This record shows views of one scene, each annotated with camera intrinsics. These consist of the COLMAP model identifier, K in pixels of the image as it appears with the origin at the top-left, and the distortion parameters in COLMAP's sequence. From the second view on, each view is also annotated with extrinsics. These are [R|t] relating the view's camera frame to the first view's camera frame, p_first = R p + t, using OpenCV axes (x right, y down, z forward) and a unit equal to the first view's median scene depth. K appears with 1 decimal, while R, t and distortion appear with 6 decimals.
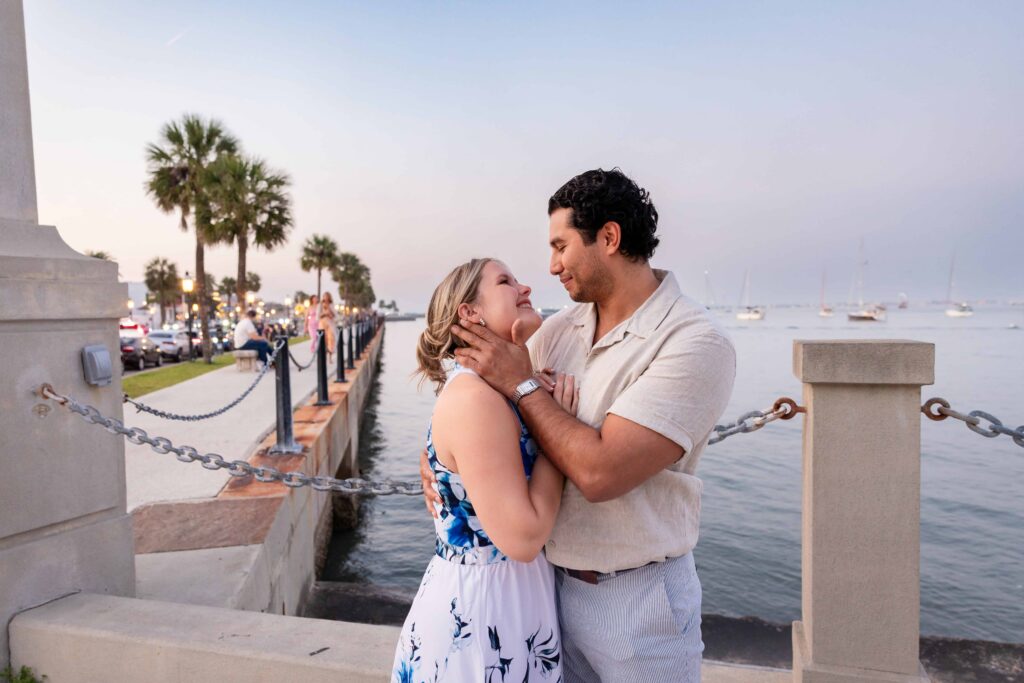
lens RADIAL K [[729.1, 0, 490.8], [0, 729.1, 342.7], [0, 0, 1]] dist [0.042101, -0.000035]
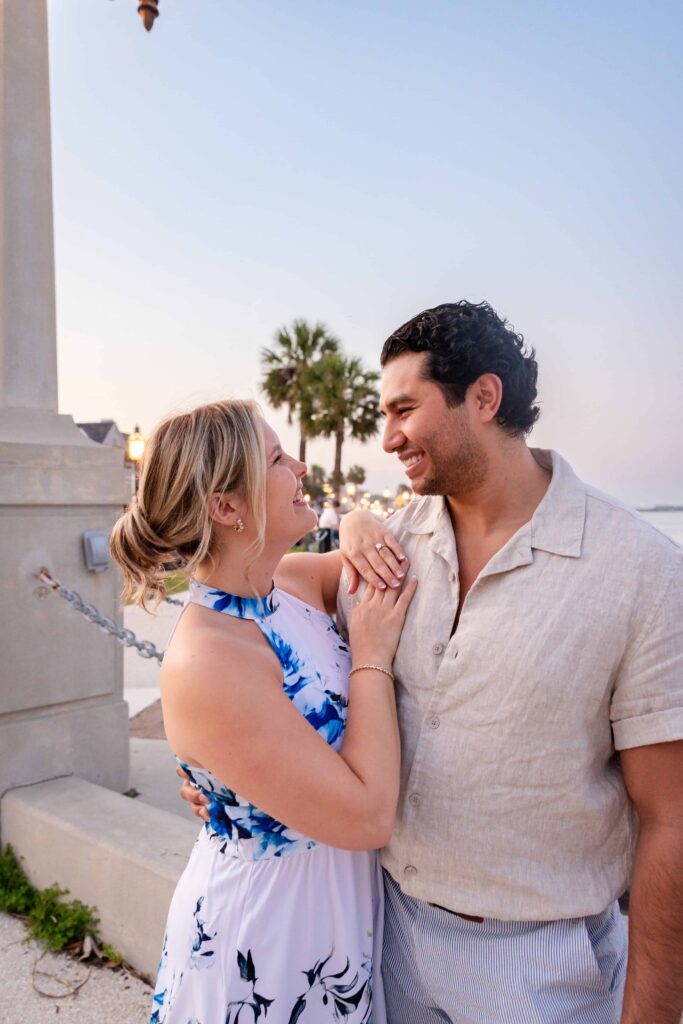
lens RADIAL K [[729.1, 0, 341.5], [0, 729.1, 512.0], [0, 0, 1]] dist [0.042101, -0.000035]
pose [[0.941490, 0.027259, -0.335937, 0.116764], [-0.038323, 0.998918, -0.026347, -0.009021], [0.334856, 0.037679, 0.941516, 0.163754]]
